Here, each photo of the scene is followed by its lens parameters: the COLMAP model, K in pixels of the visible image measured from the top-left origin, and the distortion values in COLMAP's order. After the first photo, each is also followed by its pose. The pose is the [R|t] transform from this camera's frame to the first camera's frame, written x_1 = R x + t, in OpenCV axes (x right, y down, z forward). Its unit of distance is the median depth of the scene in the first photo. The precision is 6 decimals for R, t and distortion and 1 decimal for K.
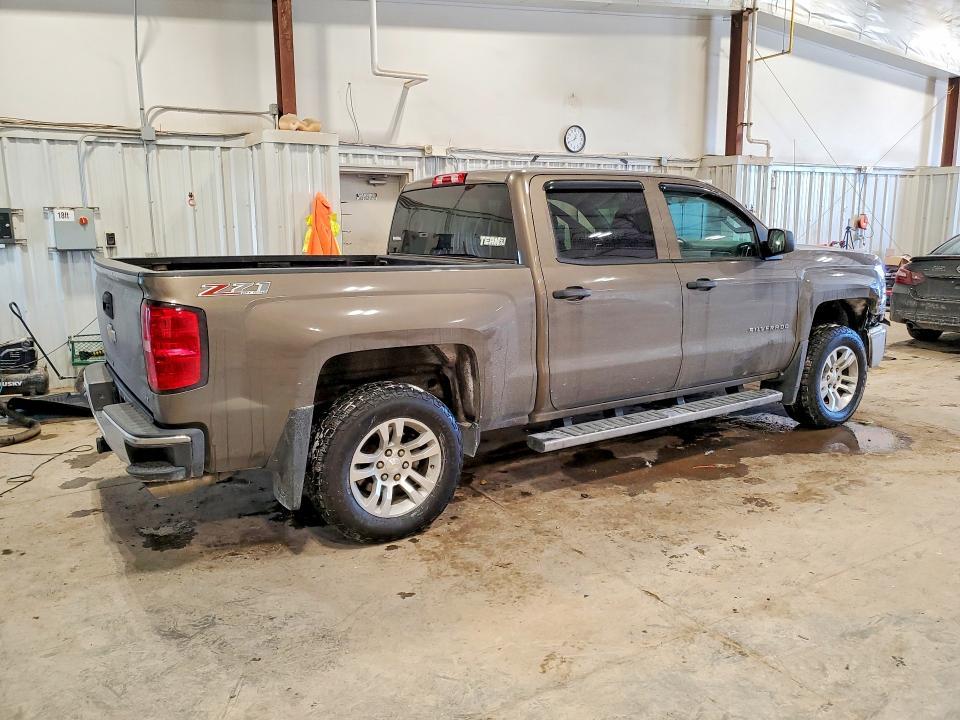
lens RADIAL K [[741.1, 0, 490.3], [0, 741.1, 354.8], [0, 0, 1]] dist [0.009136, 0.002153]
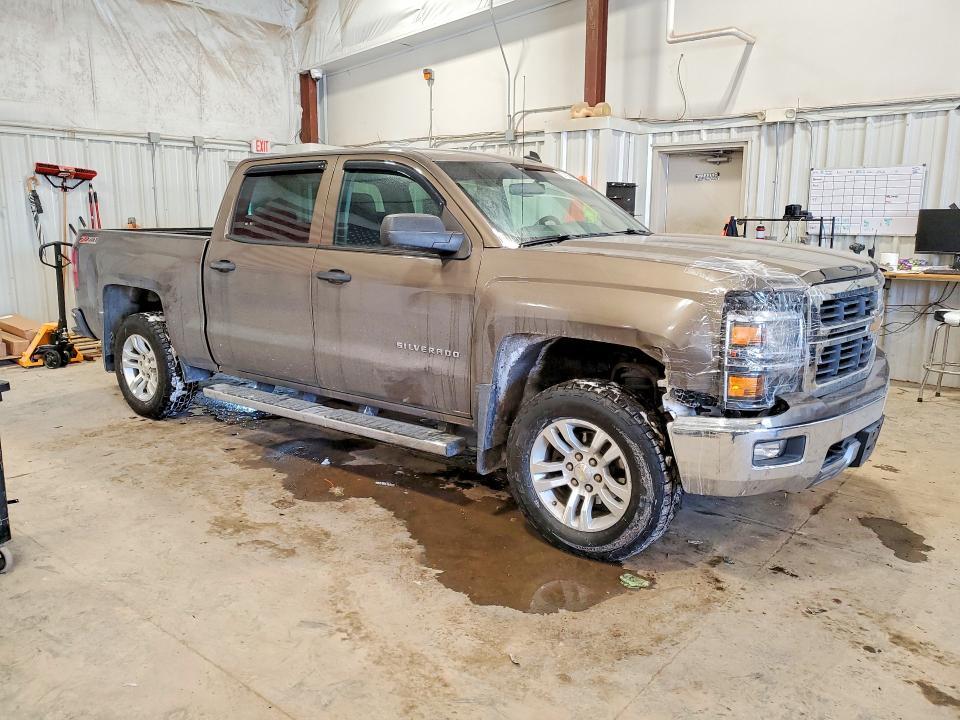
lens RADIAL K [[741.0, 0, 478.8], [0, 741.0, 355.4], [0, 0, 1]] dist [-0.004711, 0.010259]
pose [[0.327976, 0.183534, -0.926686, 0.712781], [-0.164642, 0.977039, 0.135236, -0.091267], [0.930228, 0.108217, 0.350663, 0.528861]]
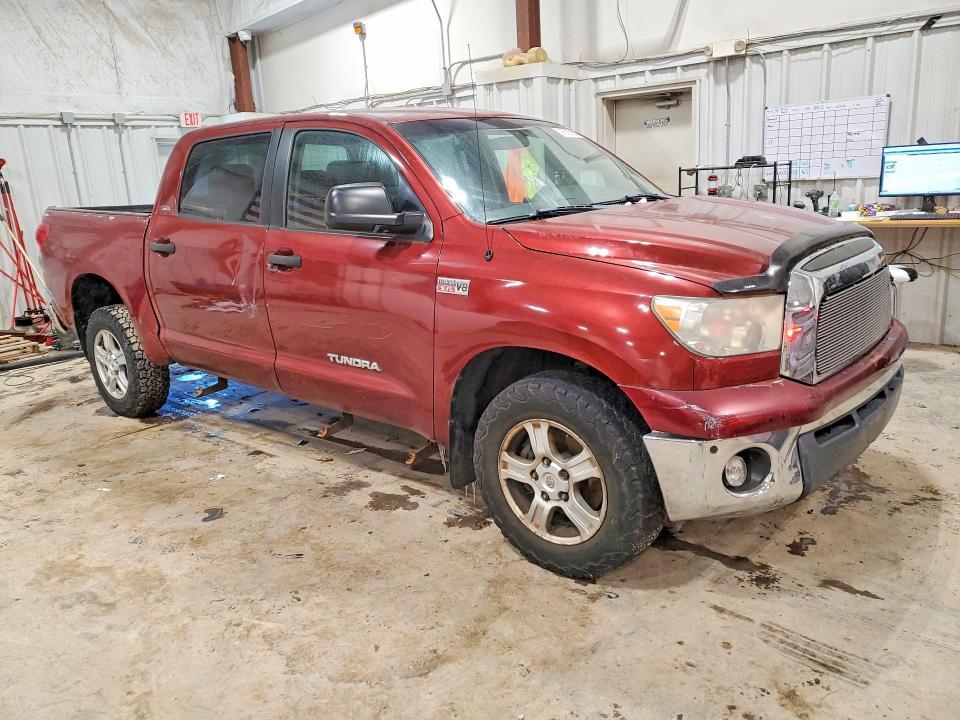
lens RADIAL K [[751.6, 0, 476.2], [0, 751.6, 360.2], [0, 0, 1]] dist [-0.042914, 0.070959]
pose [[0.324540, 0.220342, -0.919850, 0.675909], [-0.102849, 0.974943, 0.197251, -0.118116], [0.940264, 0.030590, 0.339070, 0.634746]]
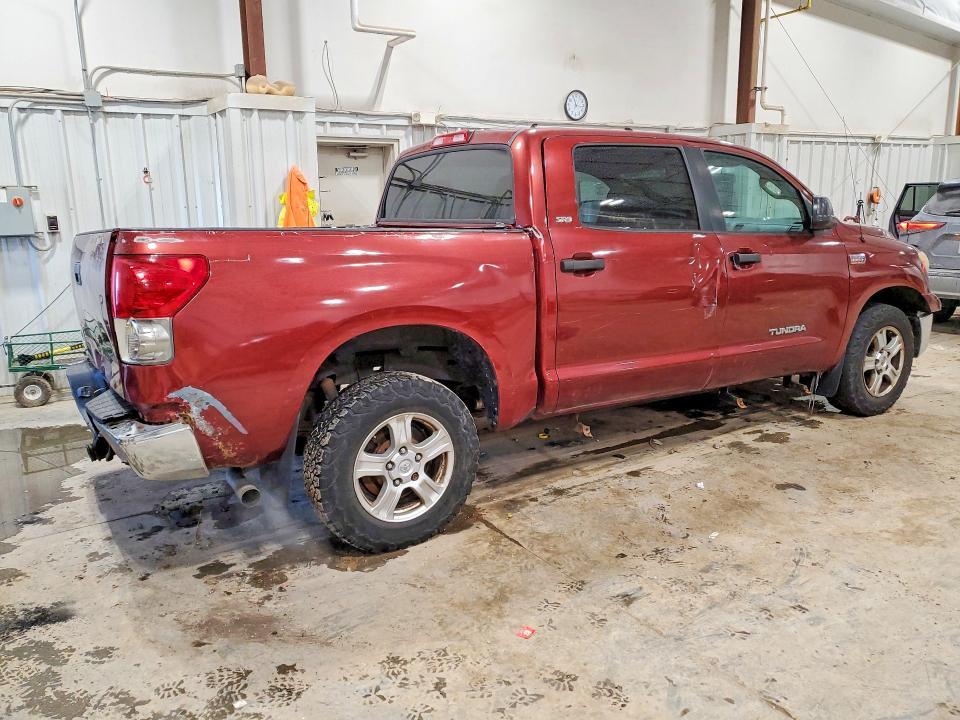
lens RADIAL K [[741.0, 0, 478.8], [0, 741.0, 355.4], [0, 0, 1]] dist [-0.004711, 0.010259]
pose [[0.999731, -0.014950, 0.017707, -0.032905], [0.014448, 0.999499, 0.028153, -0.018590], [-0.018119, -0.027890, 0.999447, 0.122984]]
